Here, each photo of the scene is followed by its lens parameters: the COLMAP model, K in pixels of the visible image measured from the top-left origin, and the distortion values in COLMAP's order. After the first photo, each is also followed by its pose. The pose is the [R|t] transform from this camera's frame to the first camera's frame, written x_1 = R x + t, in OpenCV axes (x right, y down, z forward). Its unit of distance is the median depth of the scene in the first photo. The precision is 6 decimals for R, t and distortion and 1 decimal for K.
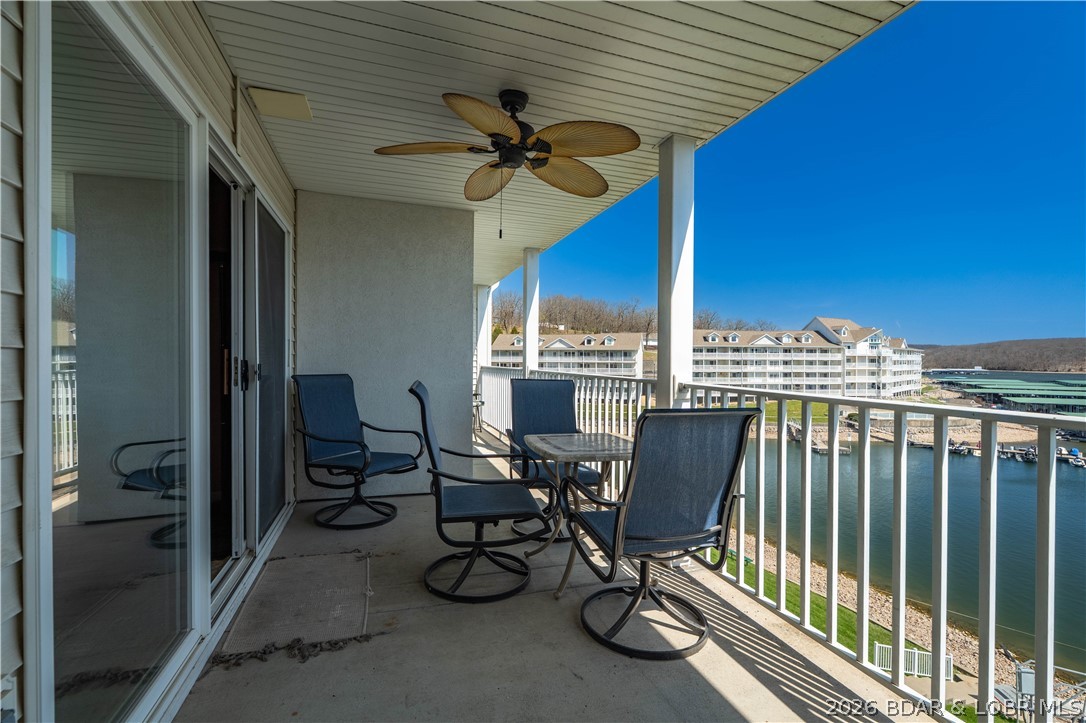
lens RADIAL K [[472.5, 0, 543.0], [0, 472.5, 361.5], [0, 0, 1]] dist [-0.000720, -0.000016]
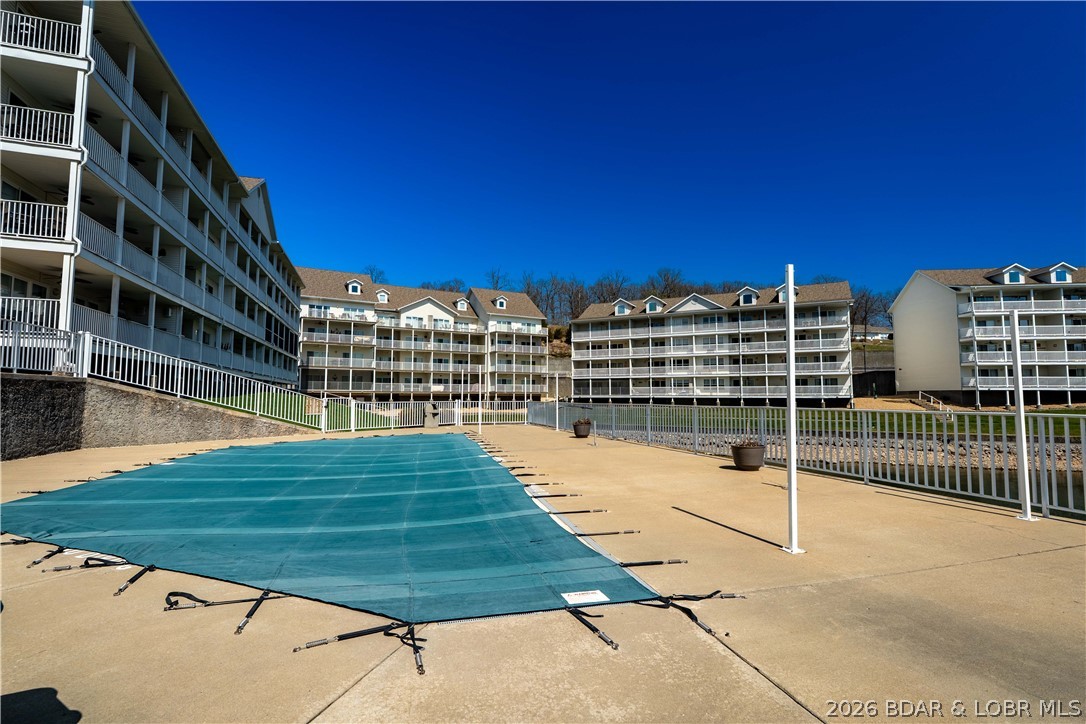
lens RADIAL K [[482.0, 0, 552.9], [0, 482.0, 361.9], [0, 0, 1]] dist [0.002052, -0.000307]
pose [[0.981681, -0.016410, -0.189822, -0.023892], [0.000984, 0.996707, -0.081081, 0.084081], [0.190528, 0.079409, 0.978465, 0.422541]]
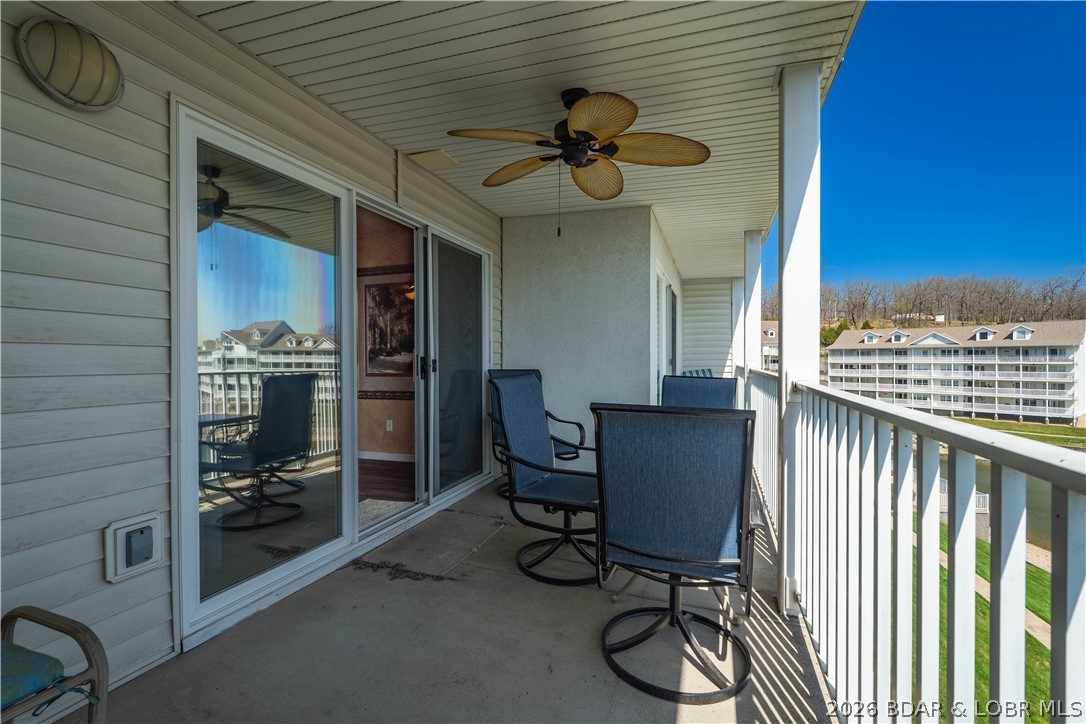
lens RADIAL K [[476.7, 0, 553.4], [0, 476.7, 362.3], [0, 0, 1]] dist [-0.004680, -0.000371]
pose [[0.797213, -0.001223, -0.603697, 0.009679], [0.000622, 0.999999, -0.001203, 0.000309], [0.603698, 0.000584, 0.797213, 0.002886]]
